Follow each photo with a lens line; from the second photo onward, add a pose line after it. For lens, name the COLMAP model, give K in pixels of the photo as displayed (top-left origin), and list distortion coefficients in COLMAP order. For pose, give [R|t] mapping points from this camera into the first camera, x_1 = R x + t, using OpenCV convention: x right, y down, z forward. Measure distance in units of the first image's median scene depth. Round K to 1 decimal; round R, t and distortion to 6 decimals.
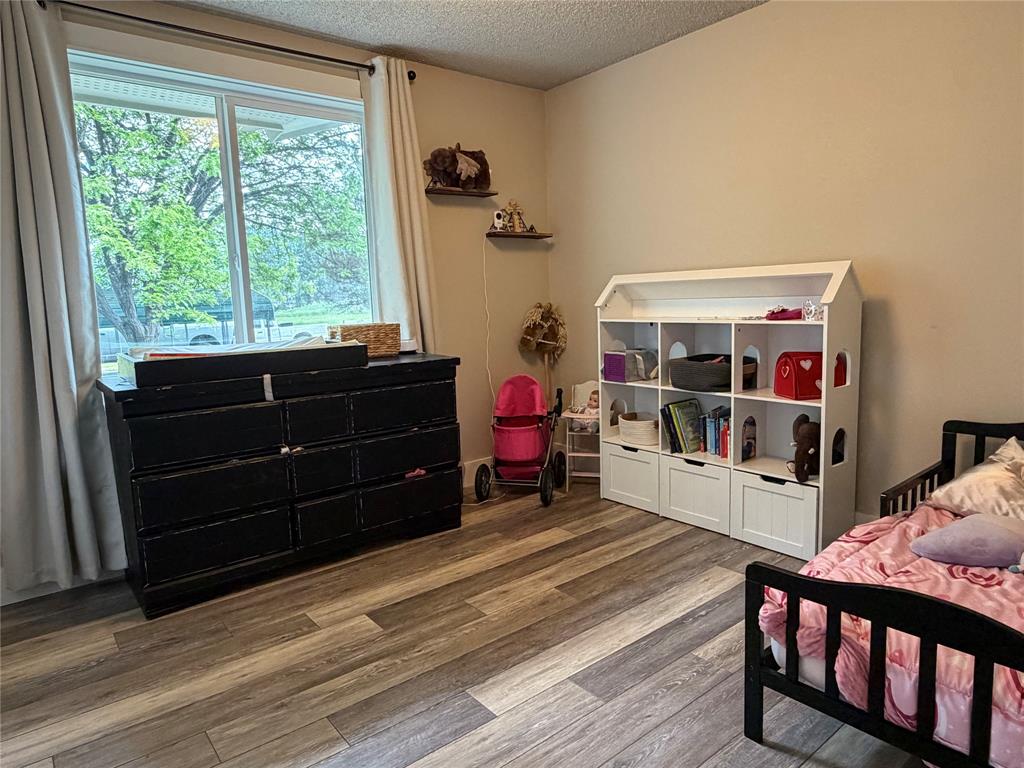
lens RADIAL K [[643.2, 0, 512.0], [0, 643.2, 384.0], [0, 0, 1]] dist [0.017582, 0.002793]
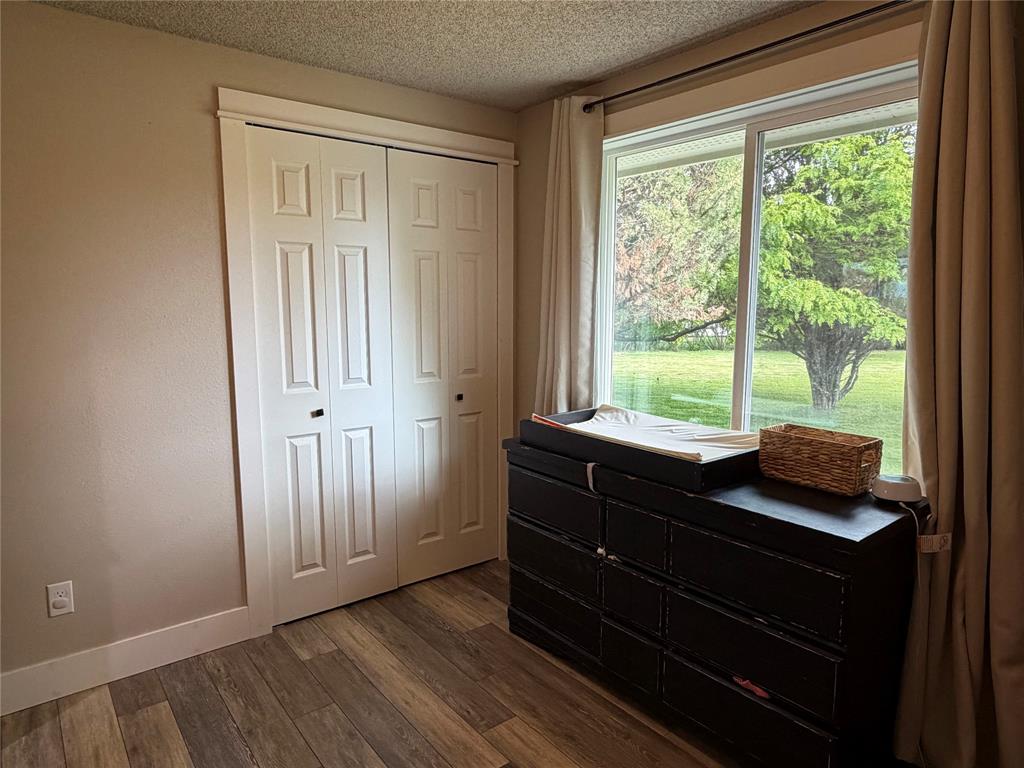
lens RADIAL K [[643.2, 0, 512.0], [0, 643.2, 384.0], [0, 0, 1]] dist [0.017582, 0.002793]
pose [[-0.028117, 0.169930, -0.985055, 0.496004], [-0.122719, 0.977403, 0.172113, -0.265527], [0.992043, 0.125724, -0.006628, 0.878911]]
